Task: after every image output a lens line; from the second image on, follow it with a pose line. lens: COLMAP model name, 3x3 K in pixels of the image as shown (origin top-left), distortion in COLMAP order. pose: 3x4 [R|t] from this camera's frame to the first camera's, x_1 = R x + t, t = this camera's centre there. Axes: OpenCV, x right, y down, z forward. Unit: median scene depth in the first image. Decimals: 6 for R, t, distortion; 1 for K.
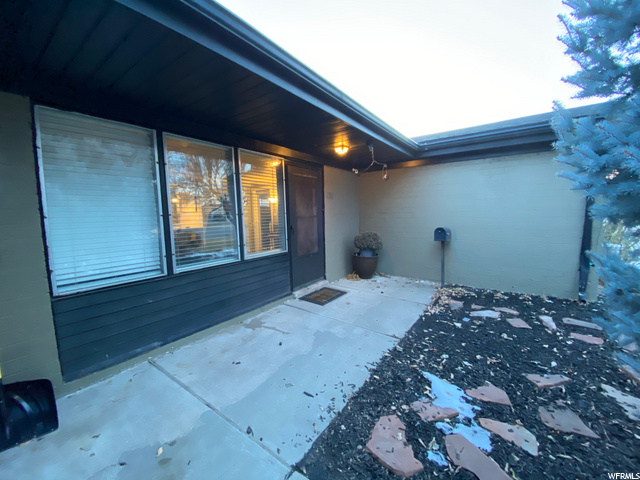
lens RADIAL K [[257.2, 0, 320.0], [0, 257.2, 240.0], [0, 0, 1]] dist [0.025678, -0.023518]
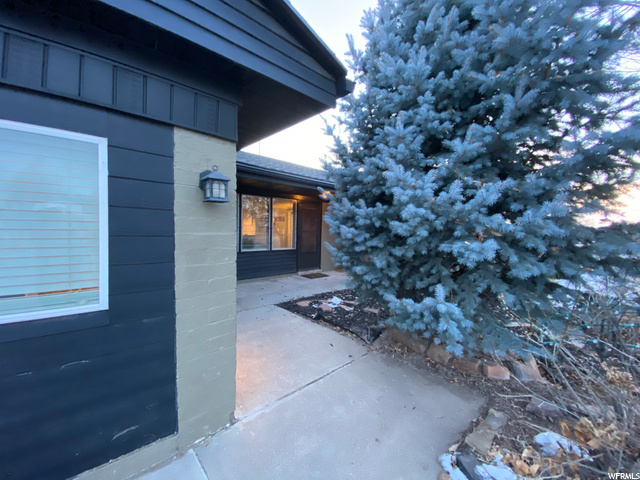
lens RADIAL K [[257.2, 0, 320.0], [0, 257.2, 240.0], [0, 0, 1]] dist [0.025678, -0.023518]
pose [[0.981577, 0.050968, -0.184142, 0.495500], [-0.062118, 0.996536, -0.055297, 0.086663], [0.180686, 0.065717, 0.981343, -1.041638]]
